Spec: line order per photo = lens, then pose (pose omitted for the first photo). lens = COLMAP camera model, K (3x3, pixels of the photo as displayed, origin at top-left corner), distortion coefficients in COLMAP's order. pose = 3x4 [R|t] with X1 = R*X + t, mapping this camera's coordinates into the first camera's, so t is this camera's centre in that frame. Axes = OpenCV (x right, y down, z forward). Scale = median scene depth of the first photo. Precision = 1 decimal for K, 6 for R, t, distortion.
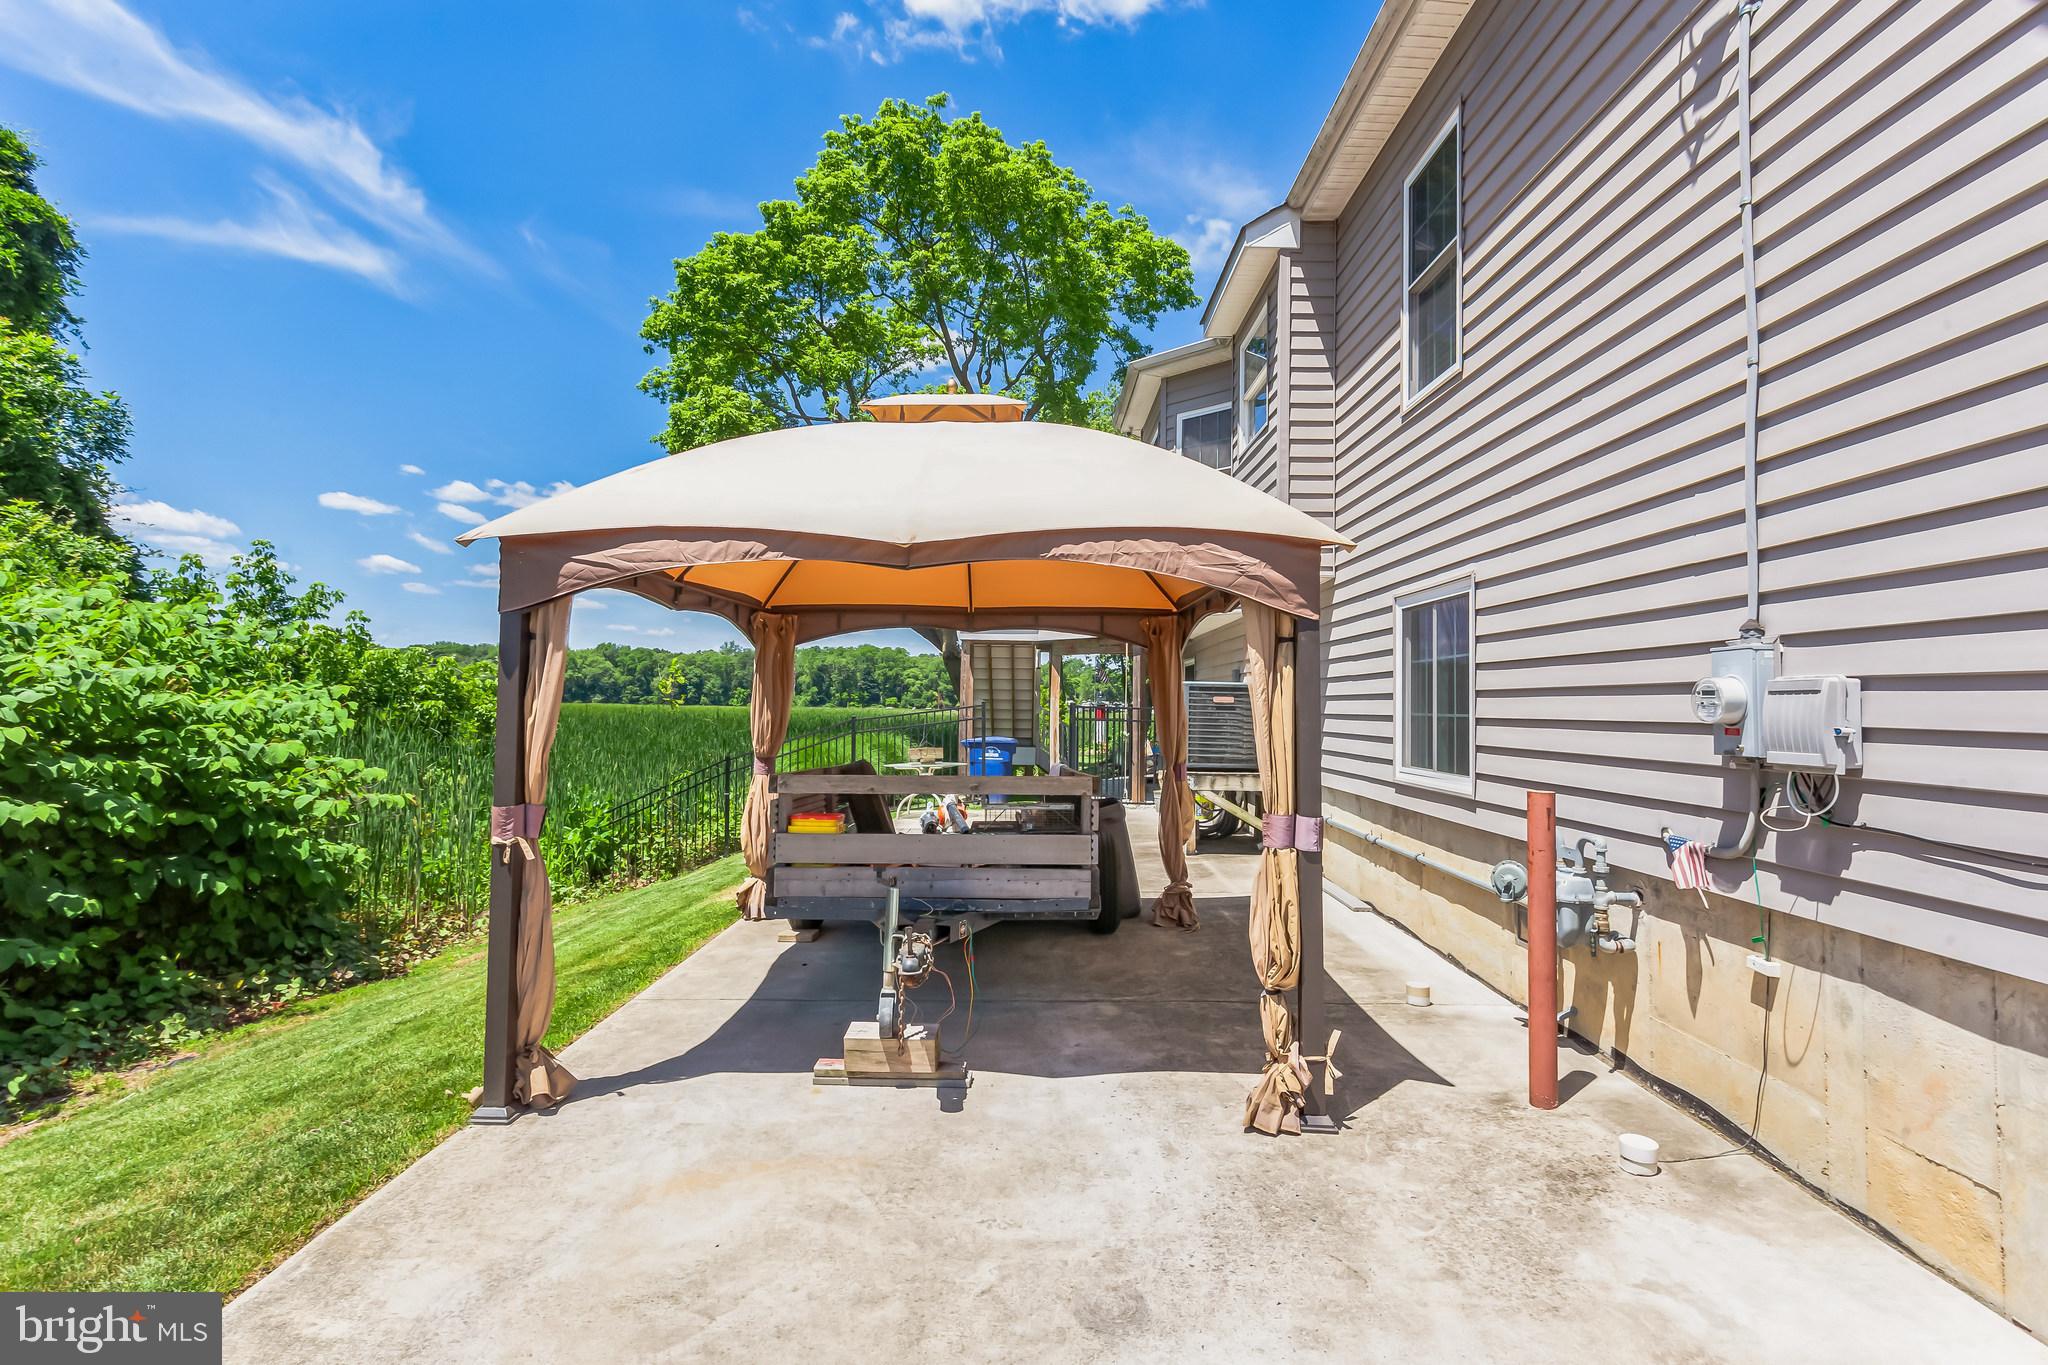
lens RADIAL K [[992.3, 0, 1031.9], [0, 992.3, 667.5], [0, 0, 1]] dist [0.004643, 0.001212]
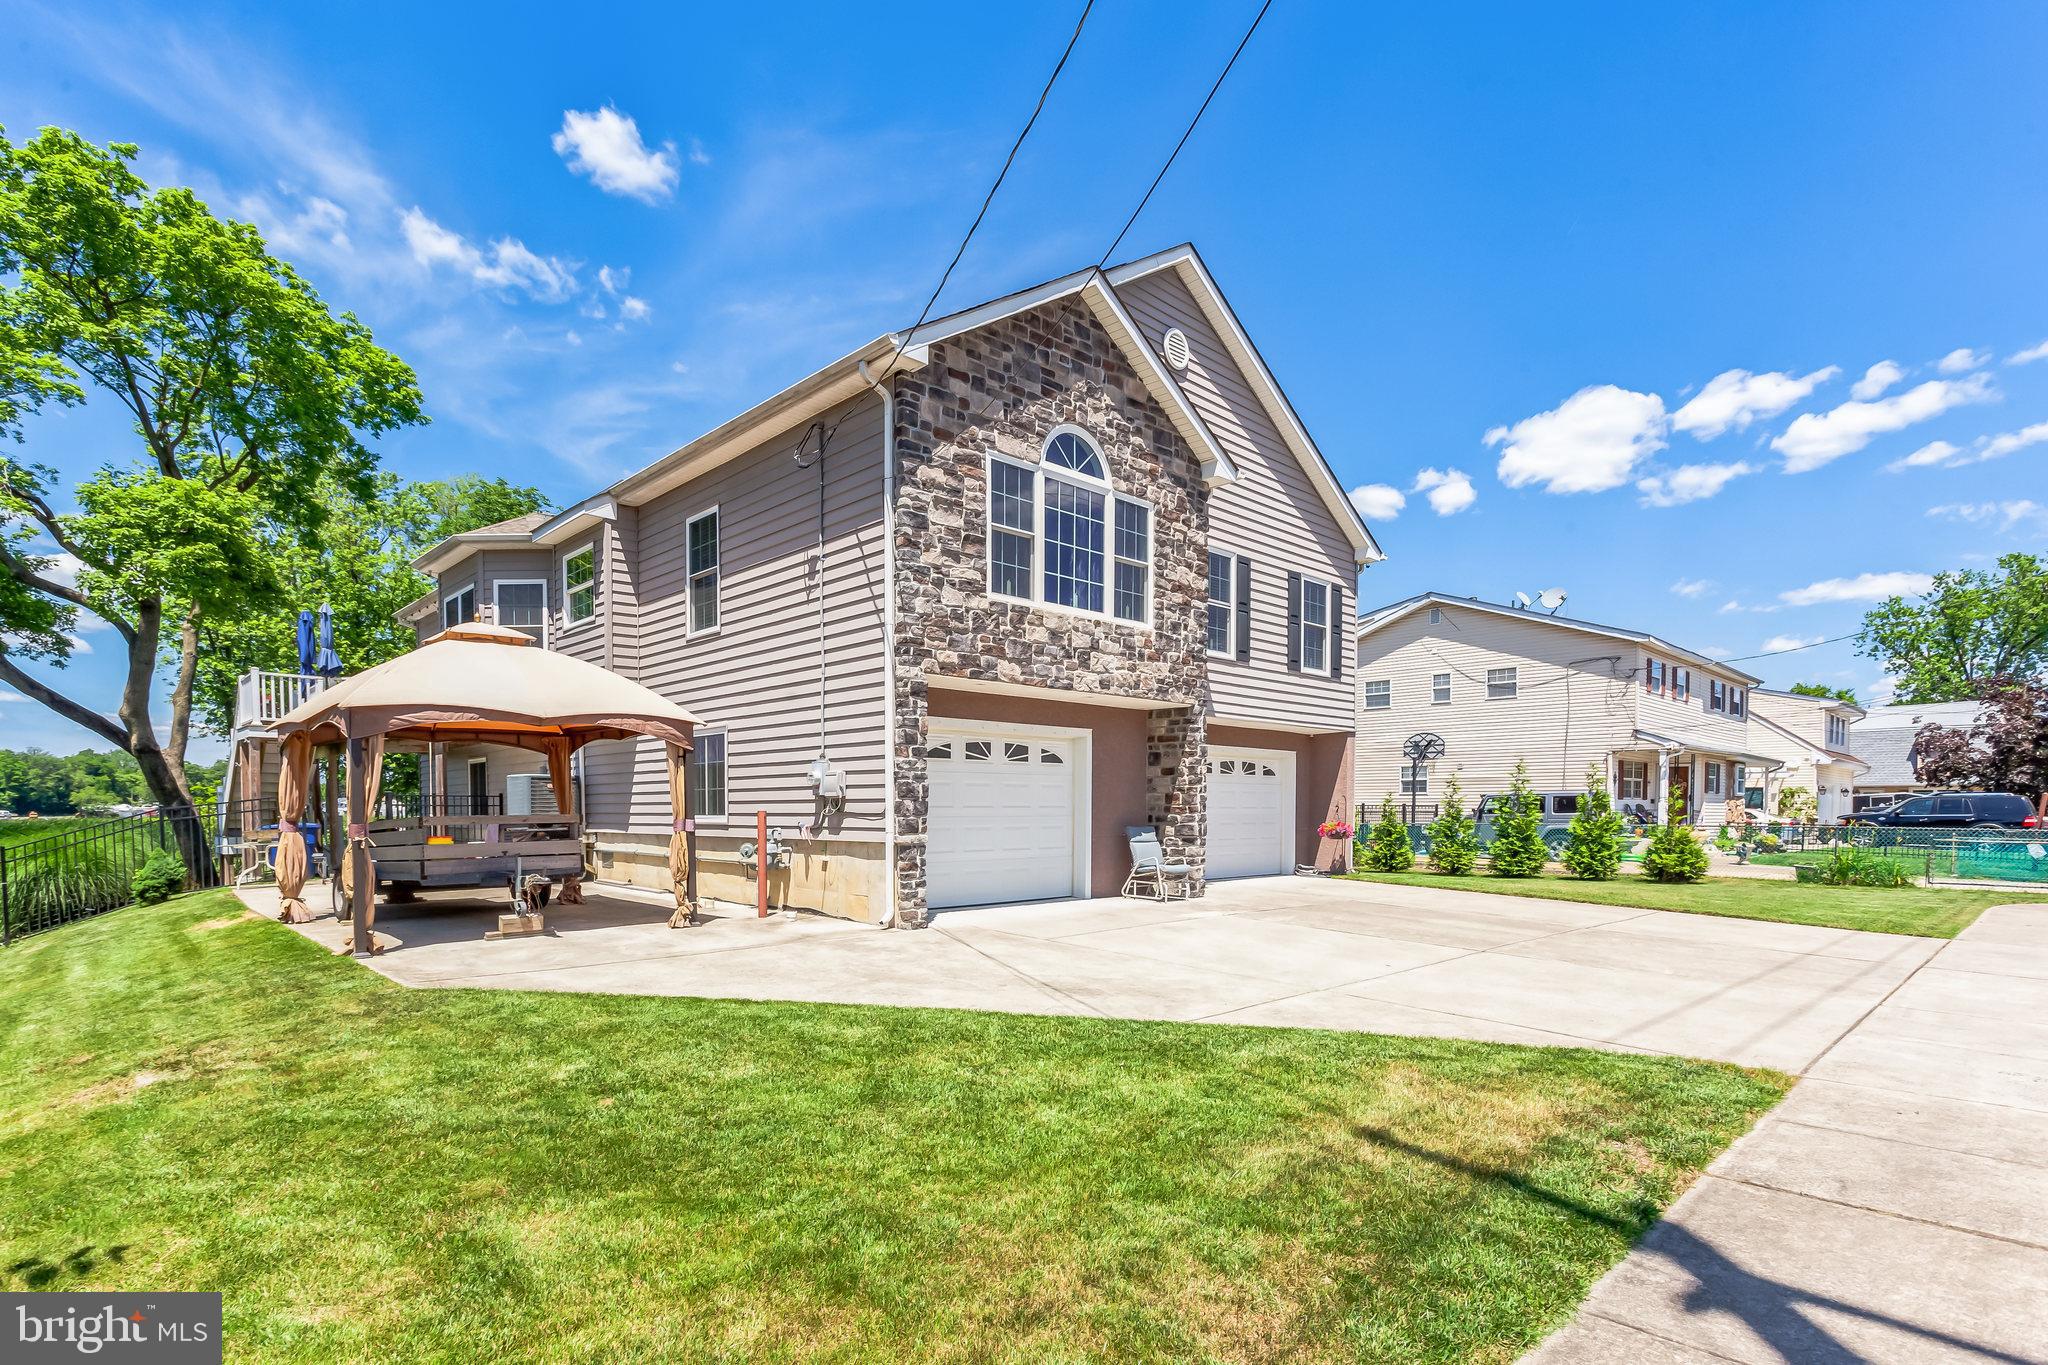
lens RADIAL K [[992.3, 0, 1019.7], [0, 992.3, 792.4], [0, 0, 1]] dist [0.004643, 0.001212]
pose [[0.710155, -0.009372, 0.703983, -0.941879], [-0.009042, 0.999708, 0.022430, 0.001081], [-0.703987, -0.022294, 0.709863, -1.502685]]
